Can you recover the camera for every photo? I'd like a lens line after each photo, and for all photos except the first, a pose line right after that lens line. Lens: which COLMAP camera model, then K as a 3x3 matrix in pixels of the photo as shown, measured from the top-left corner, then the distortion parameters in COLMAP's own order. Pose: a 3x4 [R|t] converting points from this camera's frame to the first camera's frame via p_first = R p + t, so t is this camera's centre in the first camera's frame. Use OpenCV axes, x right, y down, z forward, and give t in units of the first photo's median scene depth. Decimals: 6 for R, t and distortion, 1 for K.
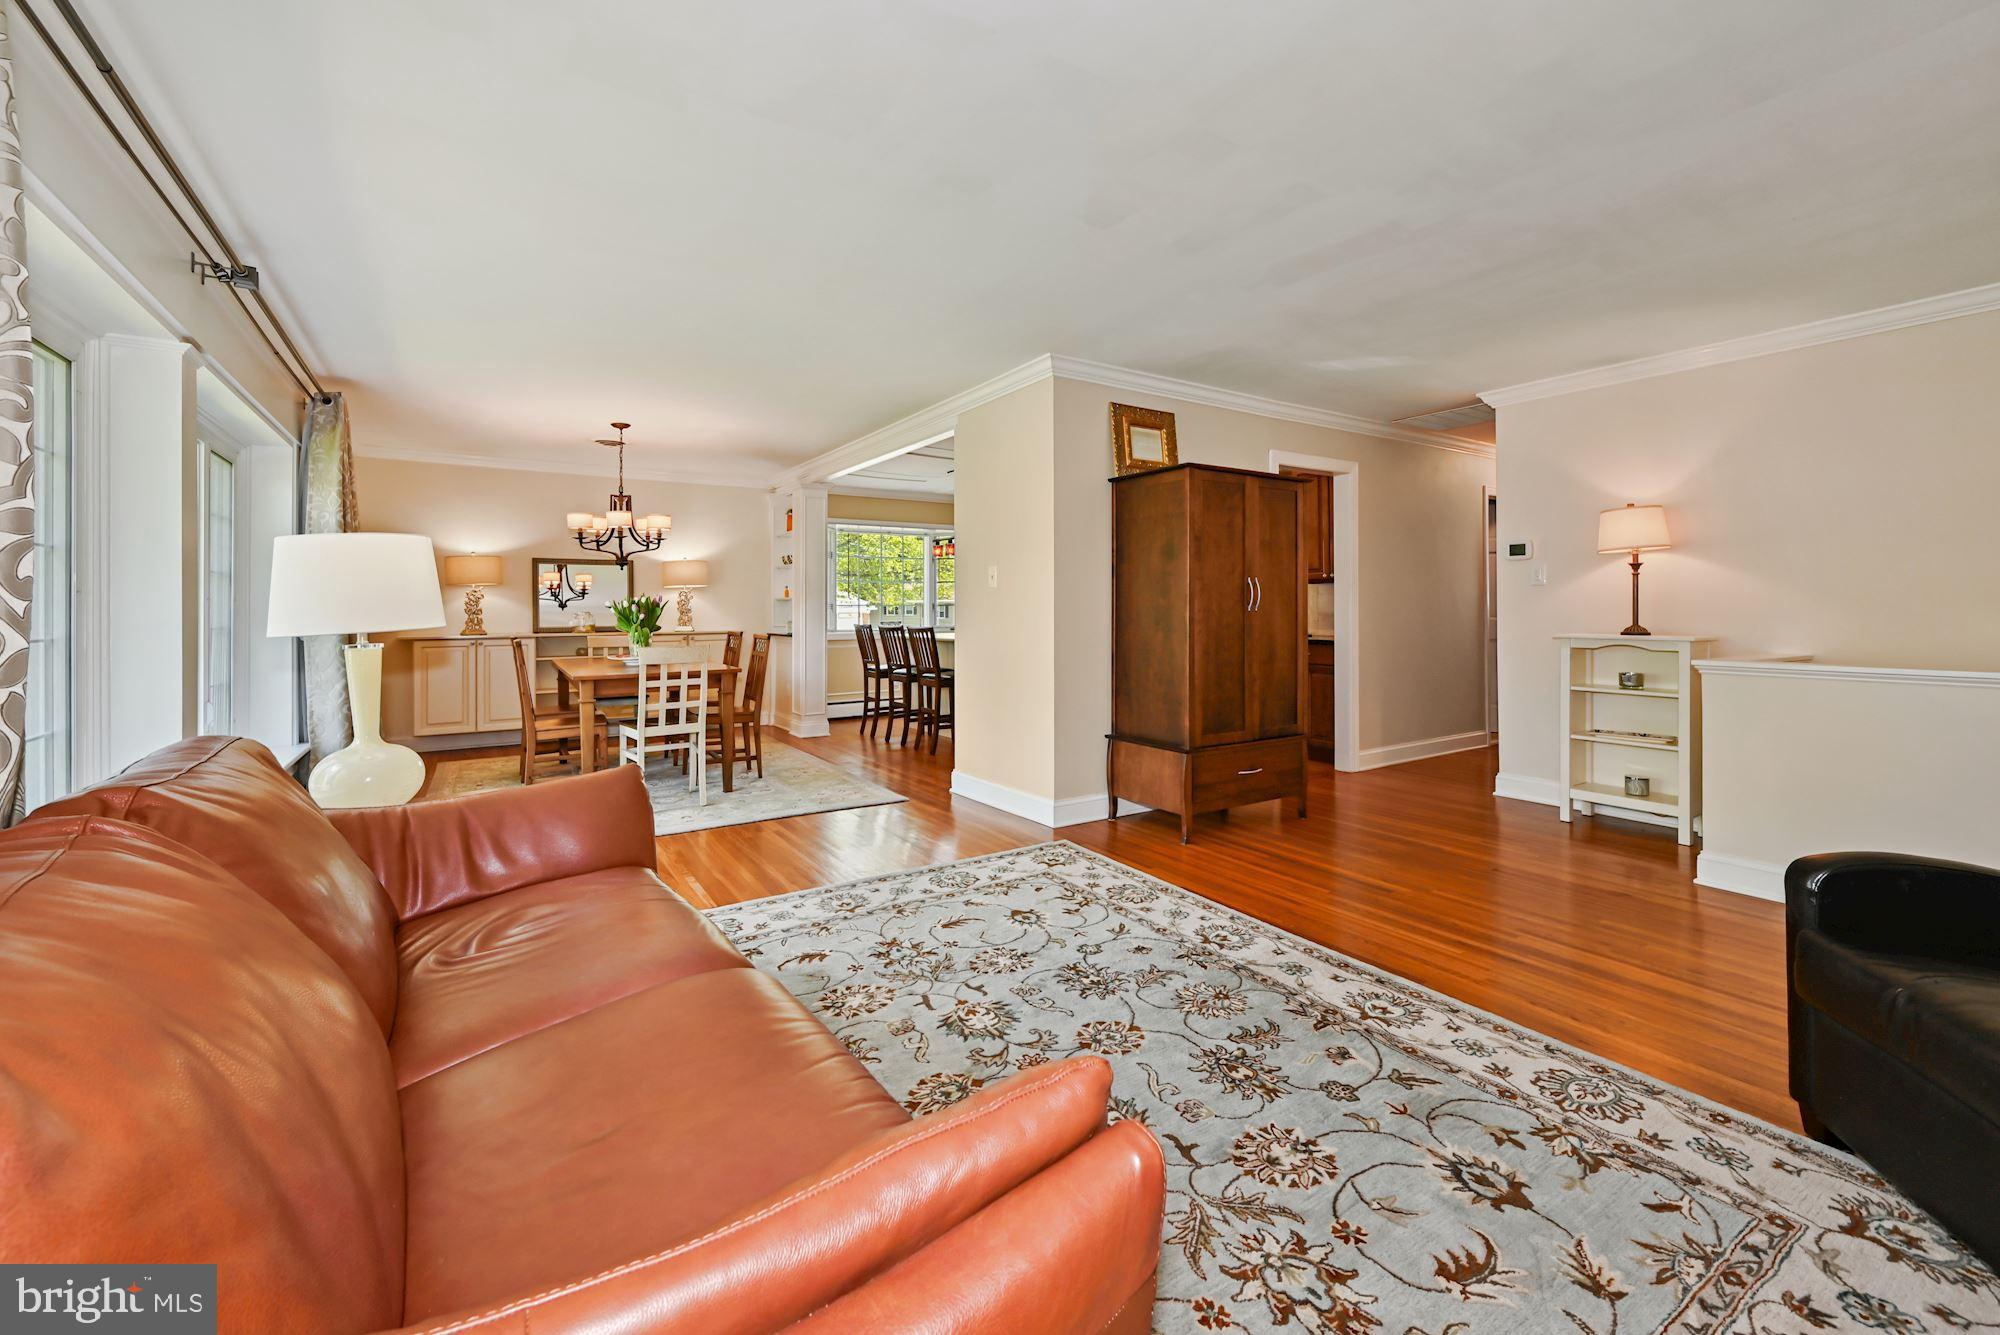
lens RADIAL K [[832.7, 0, 1005.5], [0, 832.7, 615.8], [0, 0, 1]] dist [0.000296, 0.000000]
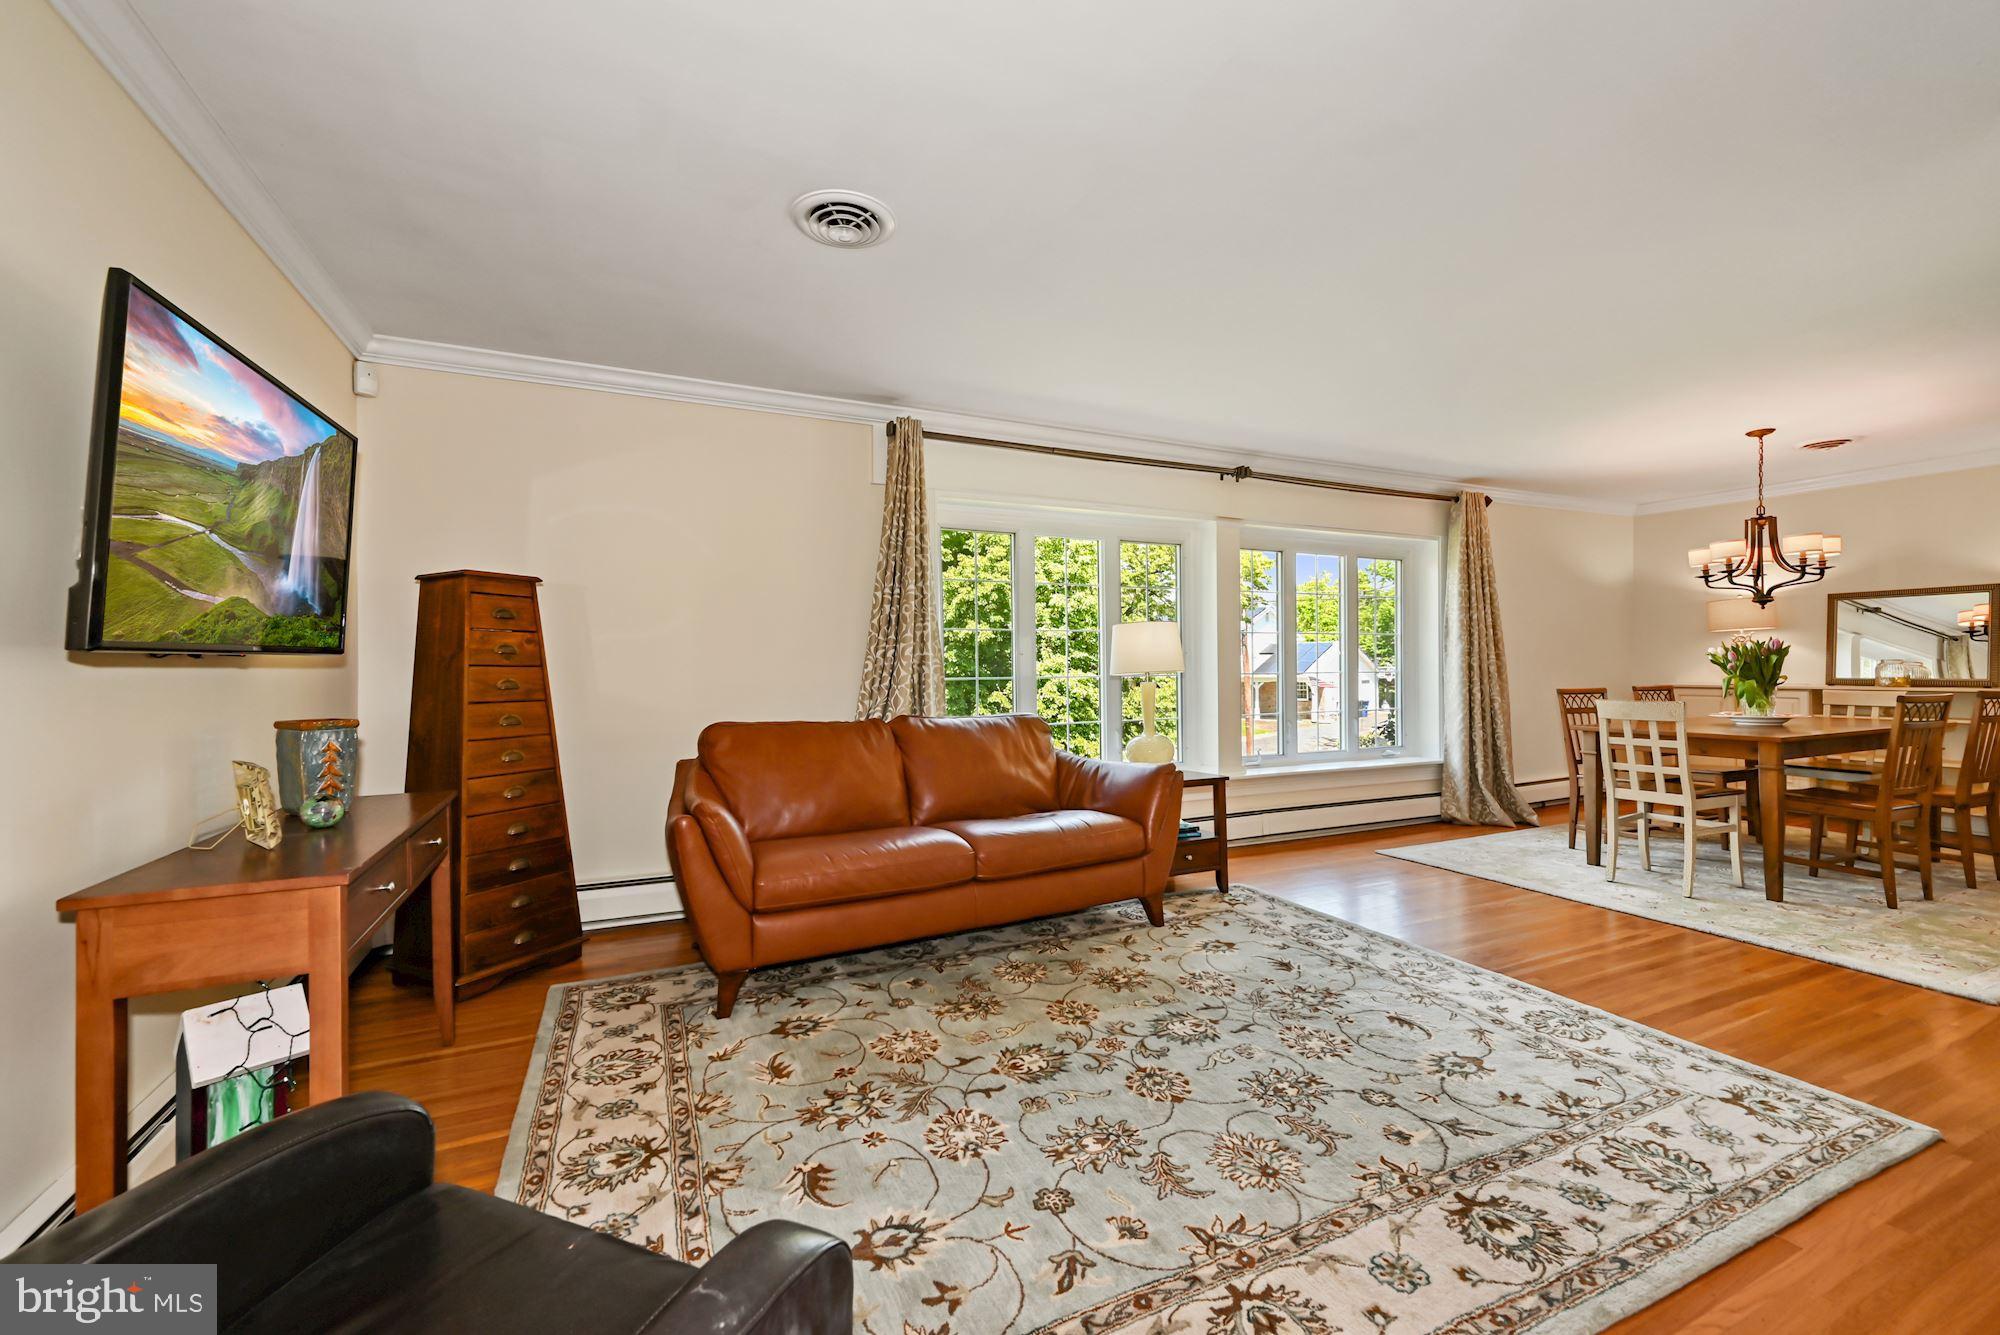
lens RADIAL K [[803.9, 0, 998.0], [0, 803.9, 653.2], [0, 0, 1]] dist [-0.000106, -0.000014]
pose [[-0.144447, -0.006720, -0.989490, 0.923233], [0.000901, 0.999976, -0.006923, -0.014558], [0.989512, -0.001892, -0.144438, 0.769483]]
